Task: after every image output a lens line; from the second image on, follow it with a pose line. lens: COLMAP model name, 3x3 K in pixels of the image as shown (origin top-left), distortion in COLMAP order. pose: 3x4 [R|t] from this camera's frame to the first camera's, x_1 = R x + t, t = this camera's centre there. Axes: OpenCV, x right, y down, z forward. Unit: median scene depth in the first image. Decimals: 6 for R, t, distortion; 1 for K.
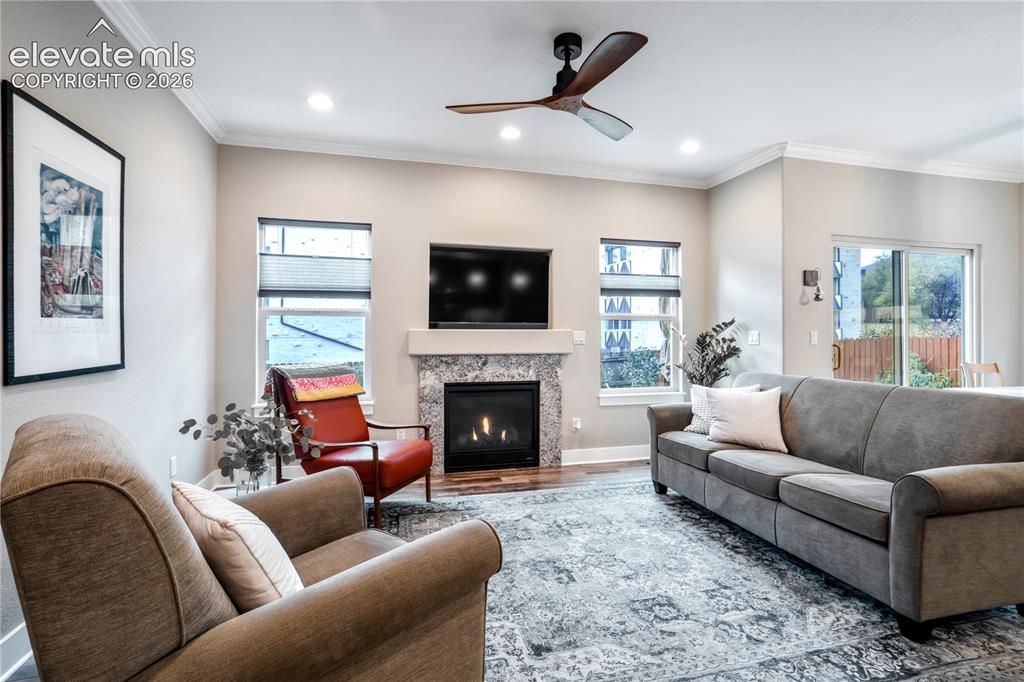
lens RADIAL K [[497.3, 0, 514.9], [0, 497.3, 329.5], [0, 0, 1]] dist [-0.005172, -0.000150]
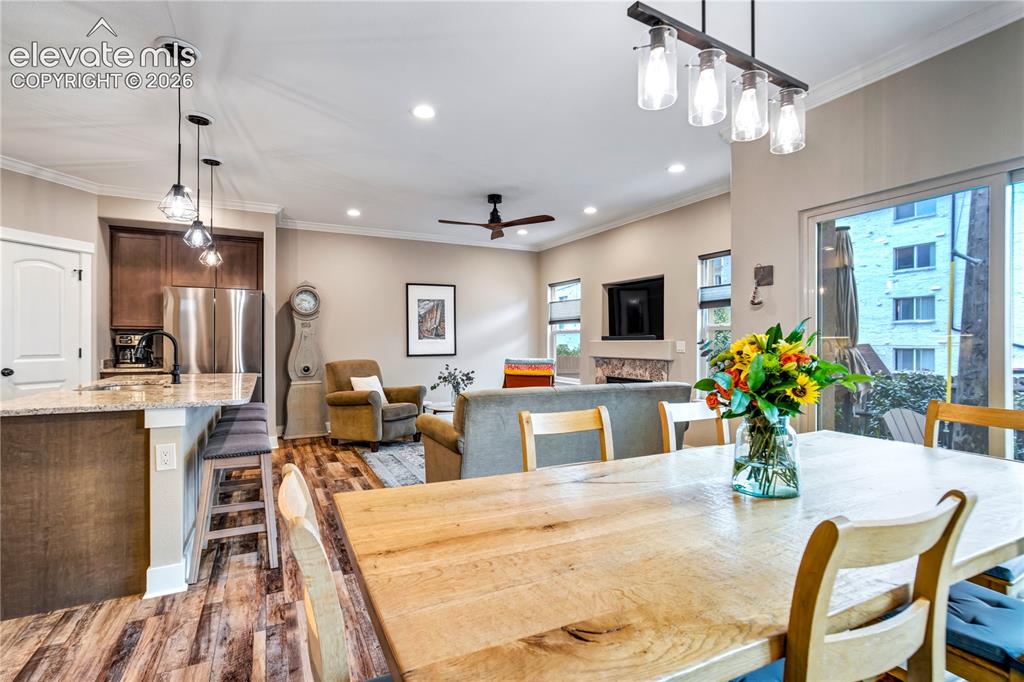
lens RADIAL K [[491.3, 0, 494.2], [0, 491.3, 343.6], [0, 0, 1]] dist [-0.002431, -0.000078]
pose [[0.172270, 0.003135, -0.985045, 1.255517], [0.011378, 0.999922, 0.005172, -0.002676], [0.984984, -0.012099, 0.172221, 0.407096]]
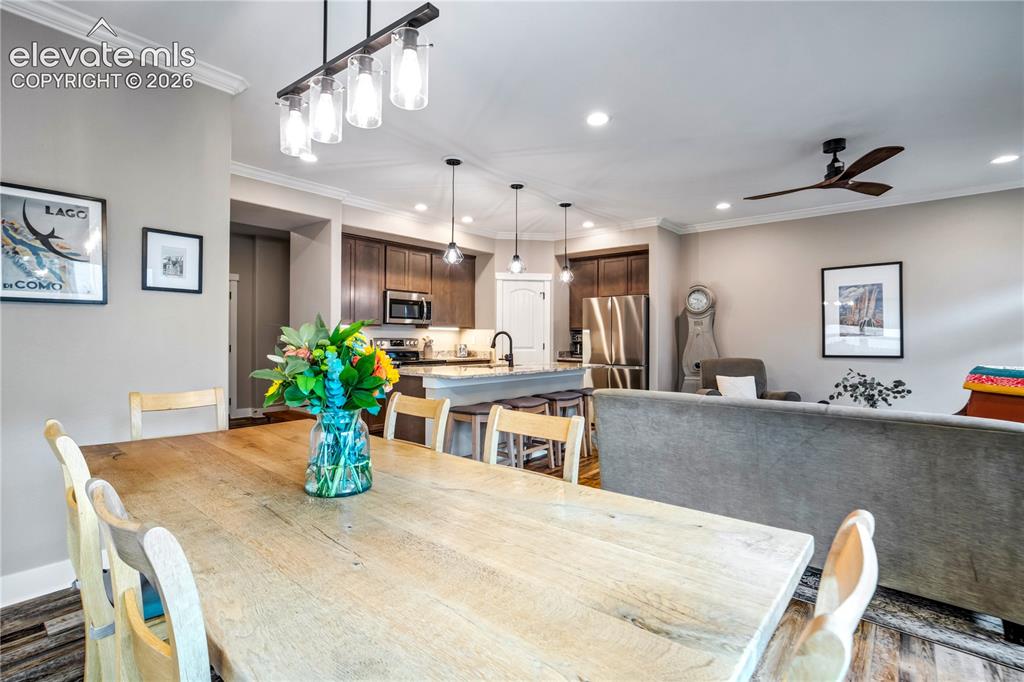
lens RADIAL K [[475.1, 0, 512.0], [0, 475.1, 341.0], [0, 0, 1]] dist [-0.006581, 0.000020]
pose [[-0.820435, -0.001566, -0.571738, 1.038228], [0.002779, 0.999974, -0.006726, 0.006945], [0.571733, -0.007107, -0.820409, 0.985073]]
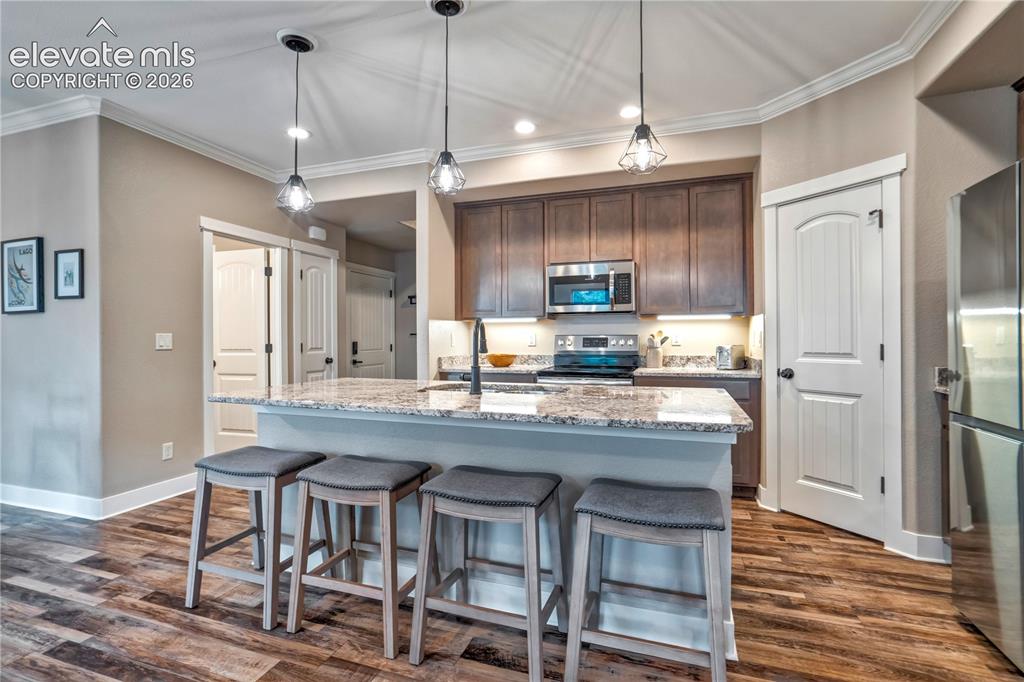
lens RADIAL K [[475.1, 0, 512.0], [0, 475.1, 341.0], [0, 0, 1]] dist [-0.006581, 0.000020]
pose [[-0.830513, -0.003325, 0.556989, 0.036416], [-0.006113, 0.999976, -0.003145, 0.003783], [-0.556965, -0.006017, -0.830514, 0.462382]]
